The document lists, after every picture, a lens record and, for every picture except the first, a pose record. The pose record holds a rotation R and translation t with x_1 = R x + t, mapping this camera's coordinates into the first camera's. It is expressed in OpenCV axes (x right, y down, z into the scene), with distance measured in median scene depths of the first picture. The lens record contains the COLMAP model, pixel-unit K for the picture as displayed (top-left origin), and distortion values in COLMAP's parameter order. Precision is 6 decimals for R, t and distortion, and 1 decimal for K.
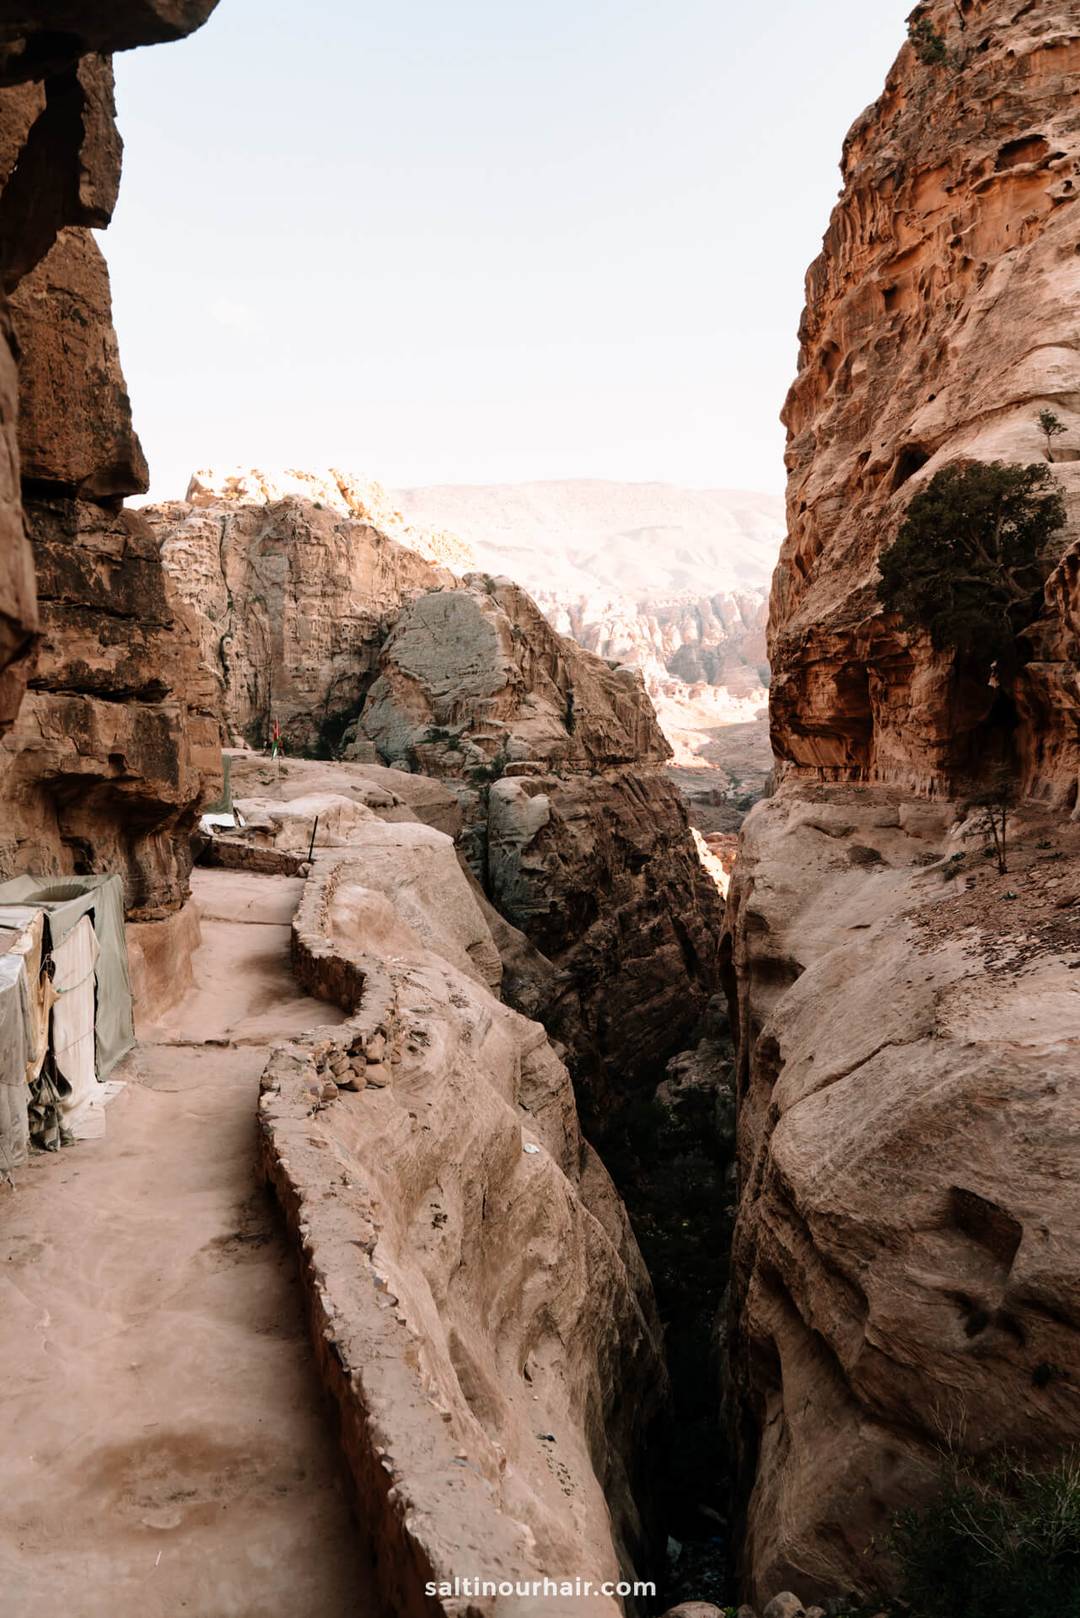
lens RADIAL K [[1589.7, 0, 540.0], [0, 1589.7, 809.0], [0, 0, 1]] dist [0.104791, 0.002213]
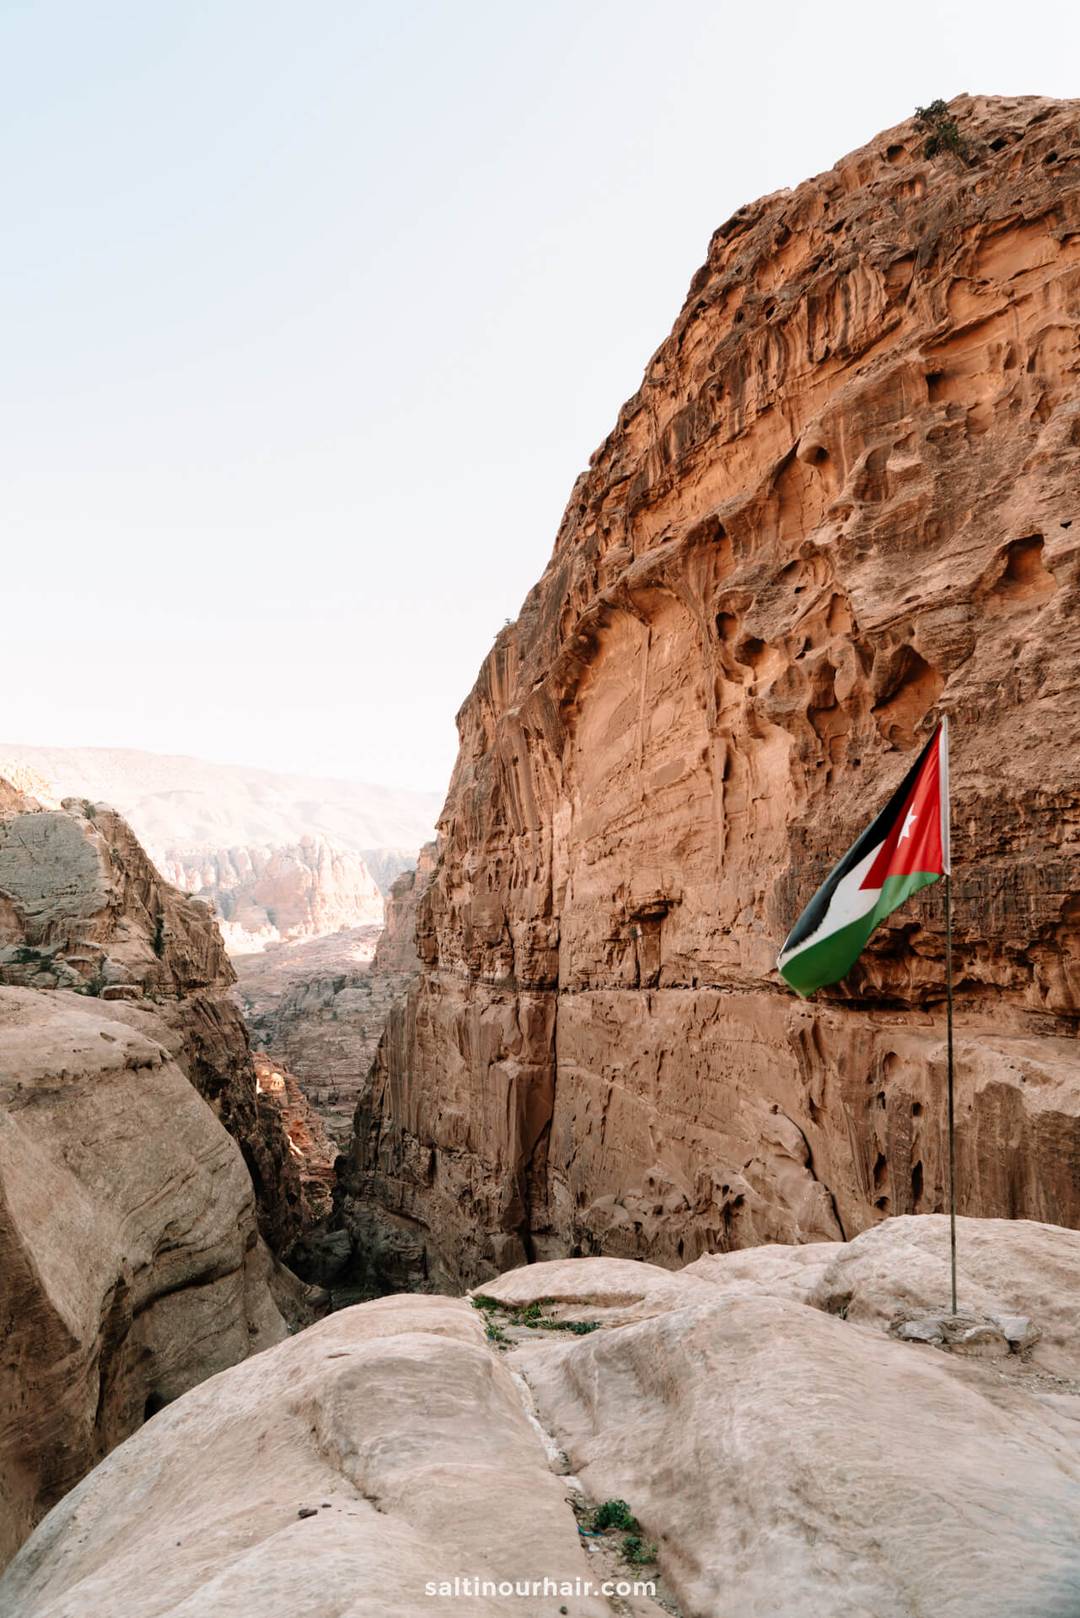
lens RADIAL K [[1269.0, 0, 539.9], [0, 1269.0, 728.2], [0, 0, 1]] dist [-0.021281, -0.002113]
pose [[0.938718, 0.084553, 0.334155, -0.037908], [-0.005660, 0.973097, -0.230326, -0.004984], [-0.344640, 0.214320, 0.913942, 0.143509]]
